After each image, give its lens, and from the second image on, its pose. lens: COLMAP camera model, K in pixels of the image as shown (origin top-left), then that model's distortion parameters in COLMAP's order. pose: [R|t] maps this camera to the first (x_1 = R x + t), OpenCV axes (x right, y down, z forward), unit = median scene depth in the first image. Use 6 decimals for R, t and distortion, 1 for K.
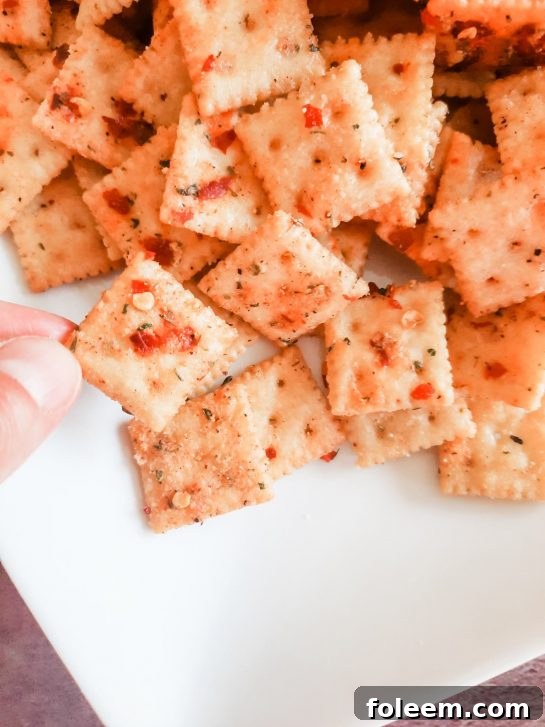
lens RADIAL K [[574.2, 0, 272.5], [0, 574.2, 363.5], [0, 0, 1]] dist [-0.030840, -0.008049]
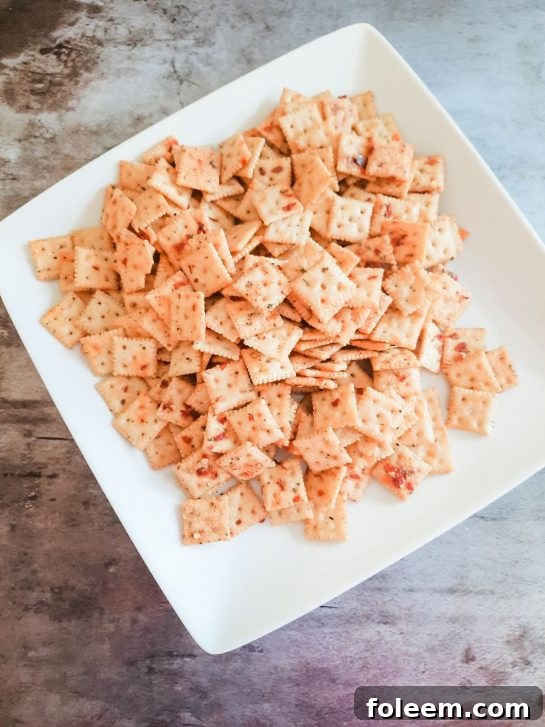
lens RADIAL K [[548.1, 0, 272.5], [0, 548.1, 363.5], [0, 0, 1]] dist [0.015485, -0.041390]
pose [[0.998997, -0.042331, 0.014564, 0.142760], [0.043777, 0.991792, -0.120137, -0.323093], [-0.009359, 0.120654, 0.992651, -1.847328]]
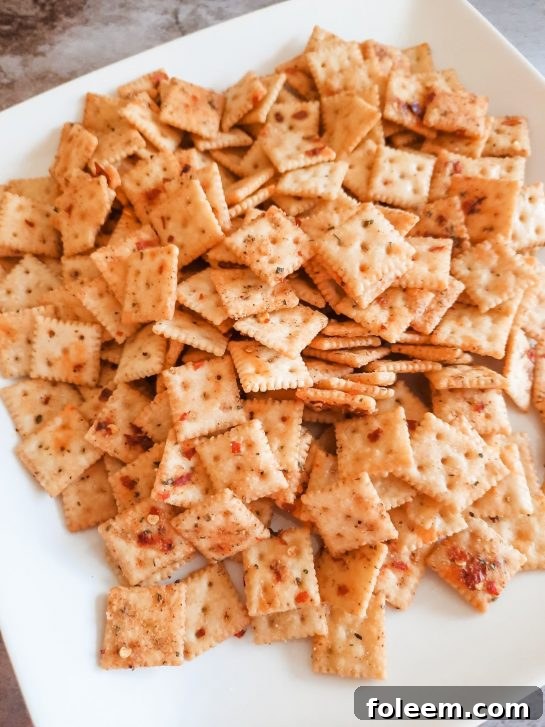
lens RADIAL K [[548.1, 0, 272.5], [0, 548.1, 363.5], [0, 0, 1]] dist [0.015485, -0.041390]
pose [[0.999251, 0.031841, 0.022011, 0.130849], [-0.023464, 0.950510, -0.309805, -0.121549], [-0.030786, 0.309057, 0.950545, -0.761112]]
